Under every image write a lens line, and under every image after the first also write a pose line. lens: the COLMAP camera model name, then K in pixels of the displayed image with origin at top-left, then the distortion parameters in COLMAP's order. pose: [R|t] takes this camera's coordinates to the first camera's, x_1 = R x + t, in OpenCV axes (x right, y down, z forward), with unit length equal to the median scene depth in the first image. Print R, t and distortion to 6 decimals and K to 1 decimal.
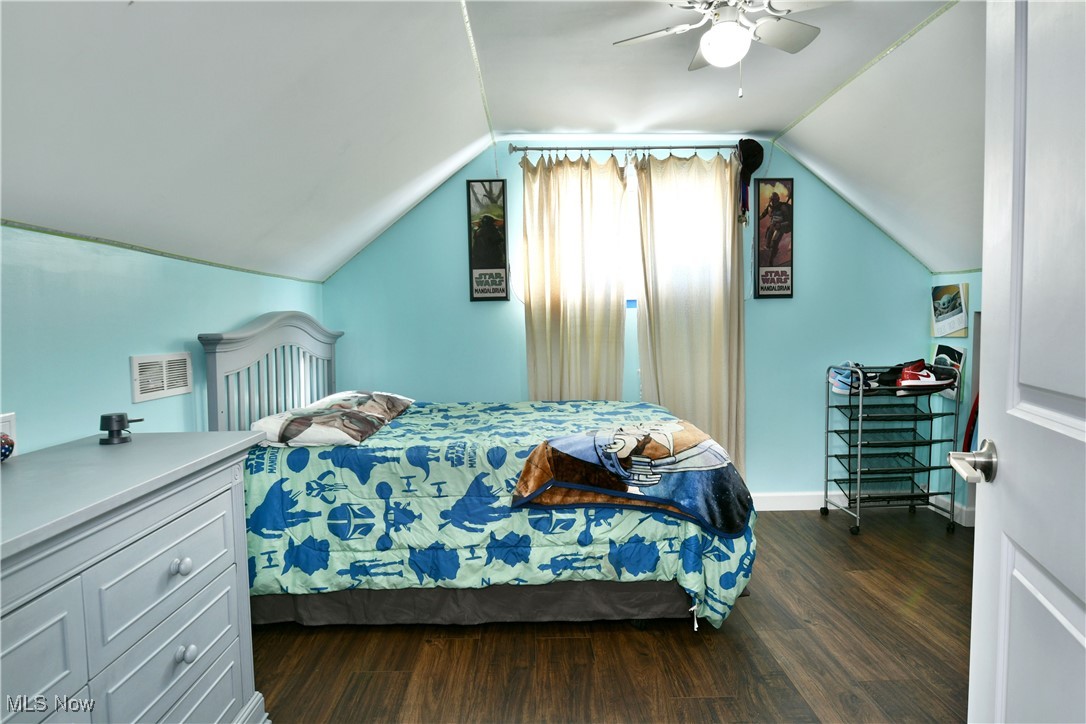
lens RADIAL K [[658.6, 0, 542.6], [0, 658.6, 362.4], [0, 0, 1]] dist [-0.020497, -0.000162]
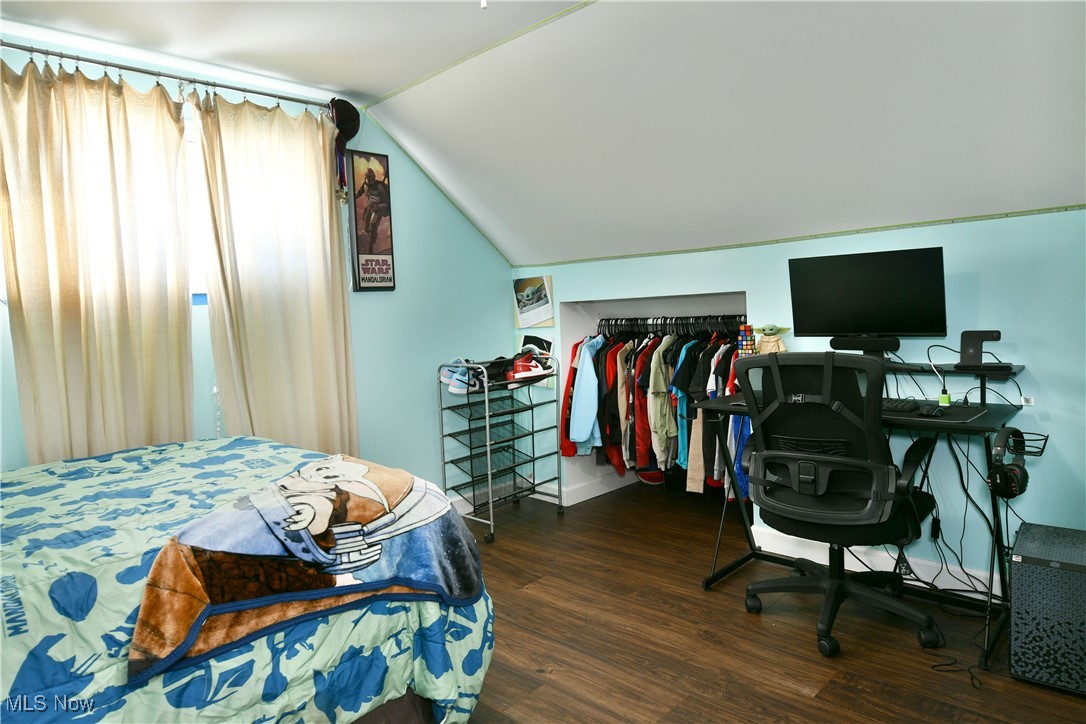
lens RADIAL K [[658.6, 0, 558.3], [0, 658.6, 333.5], [0, 0, 1]] dist [-0.020497, -0.000162]
pose [[0.698411, -0.046357, 0.714194, -0.104465], [0.079738, 0.996727, -0.013280, -0.012973], [-0.711241, 0.066224, 0.699822, 0.252403]]
